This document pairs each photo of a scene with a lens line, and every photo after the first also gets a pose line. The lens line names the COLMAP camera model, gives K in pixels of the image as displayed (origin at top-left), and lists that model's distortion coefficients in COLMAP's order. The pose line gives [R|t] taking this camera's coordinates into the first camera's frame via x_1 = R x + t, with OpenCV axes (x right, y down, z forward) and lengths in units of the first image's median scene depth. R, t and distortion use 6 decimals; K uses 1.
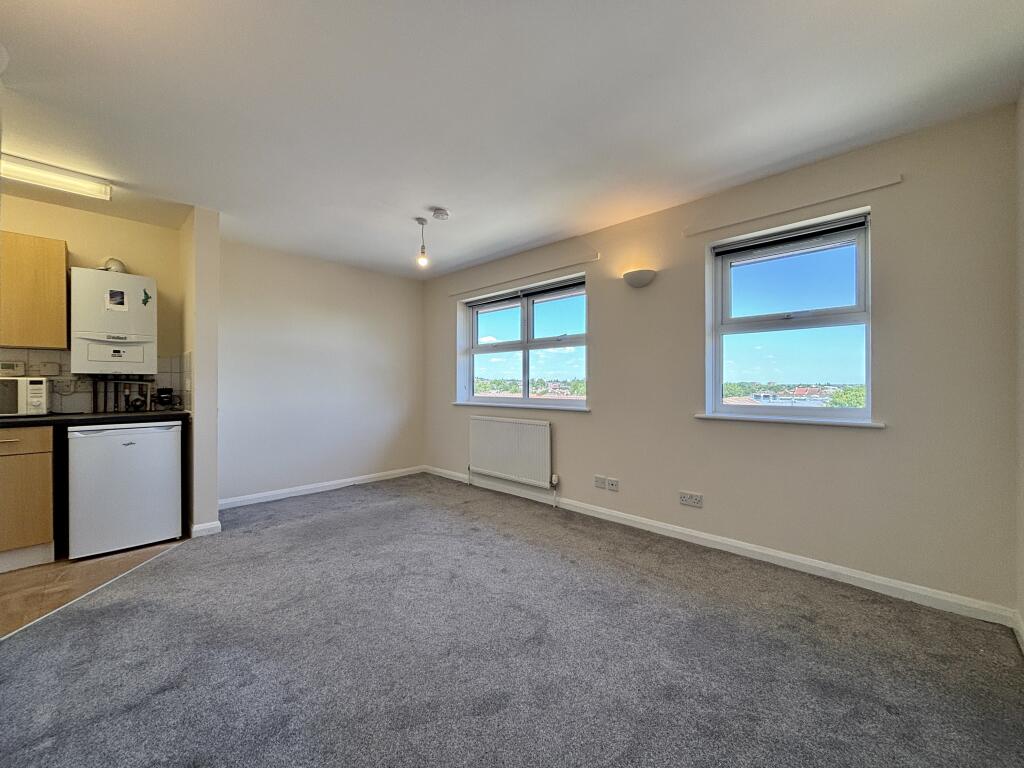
lens RADIAL K [[414.7, 0, 509.0], [0, 414.7, 384.7], [0, 0, 1]] dist [-0.002958, 0.005948]
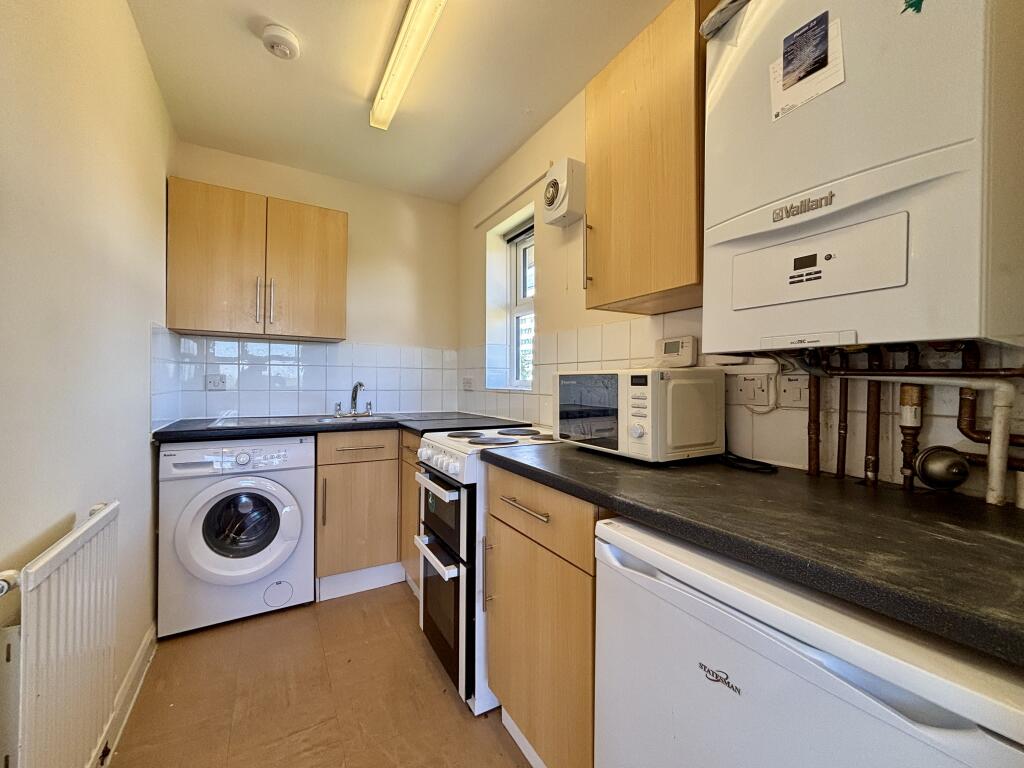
lens RADIAL K [[414.7, 0, 509.0], [0, 414.7, 384.7], [0, 0, 1]] dist [-0.002958, 0.005948]
pose [[-0.274133, 0.005616, -0.961675, -0.631269], [-0.008557, 0.999929, 0.008279, -0.002862], [0.961654, 0.010499, -0.274066, 0.879858]]
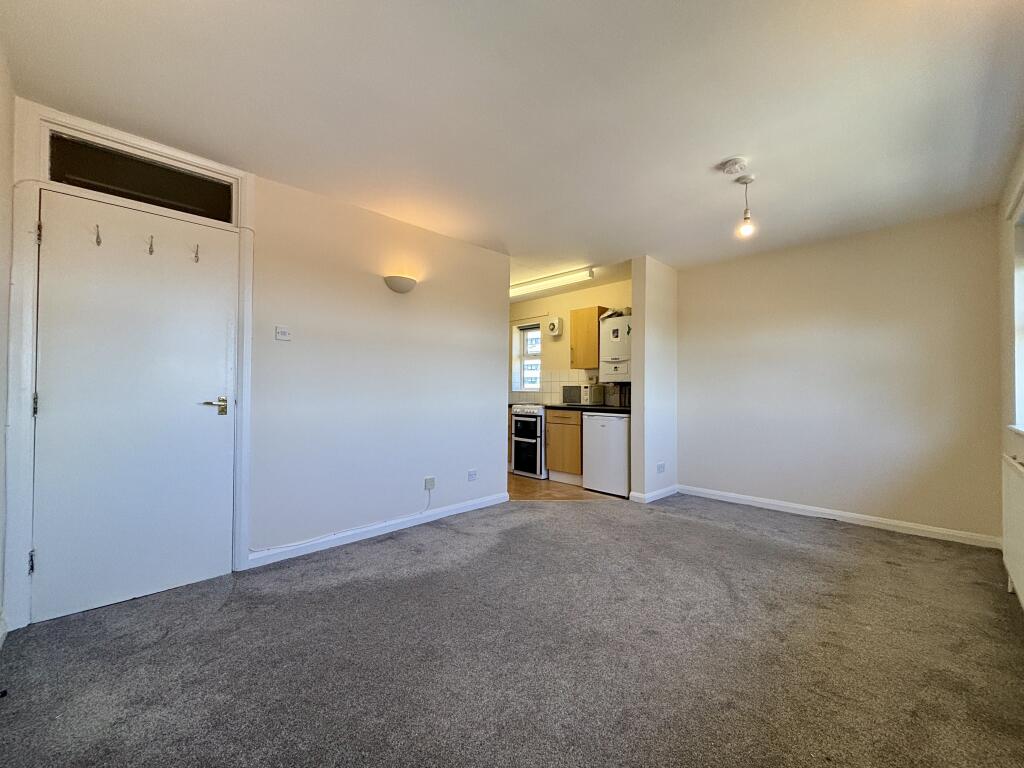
lens RADIAL K [[414.7, 0, 509.0], [0, 414.7, 384.7], [0, 0, 1]] dist [-0.002958, 0.005948]
pose [[-0.013941, -0.011586, -0.999836, 0.616319], [-0.008383, 0.999899, -0.011469, 0.006050], [0.999868, 0.008221, -0.014037, 0.610620]]
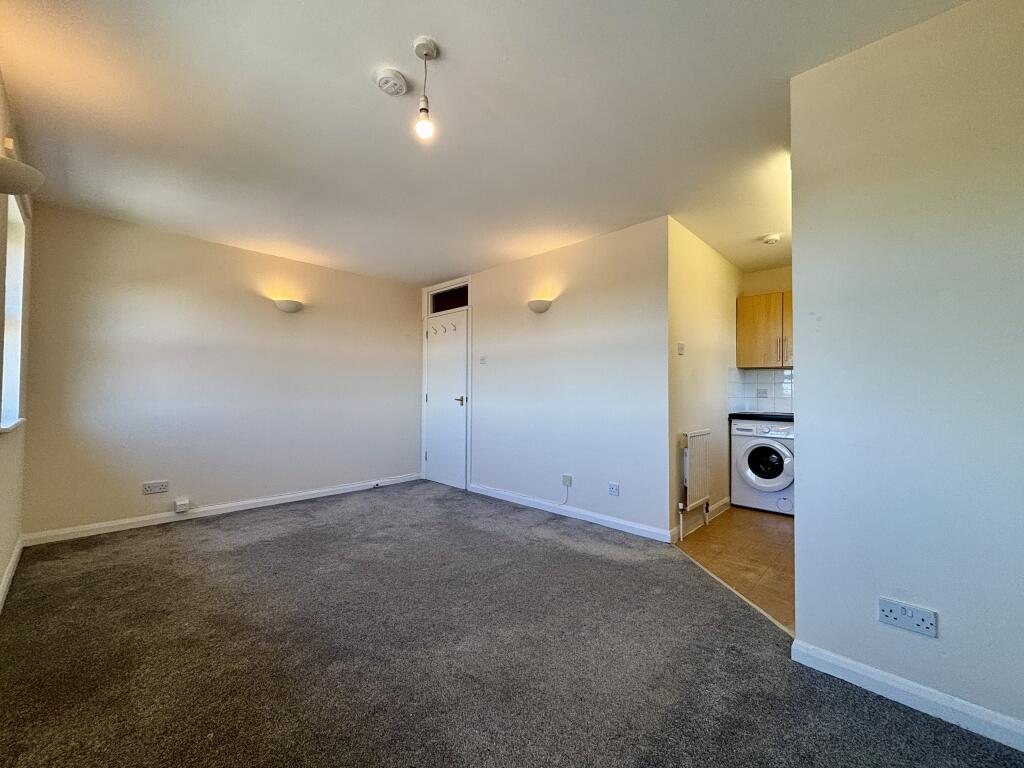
lens RADIAL K [[414.7, 0, 509.0], [0, 414.7, 384.7], [0, 0, 1]] dist [-0.002958, 0.005948]
pose [[-0.999915, -0.004755, -0.012167, -0.319919], [-0.004594, 0.999902, -0.013244, 0.000469], [0.012229, -0.013187, -0.999838, 1.587018]]
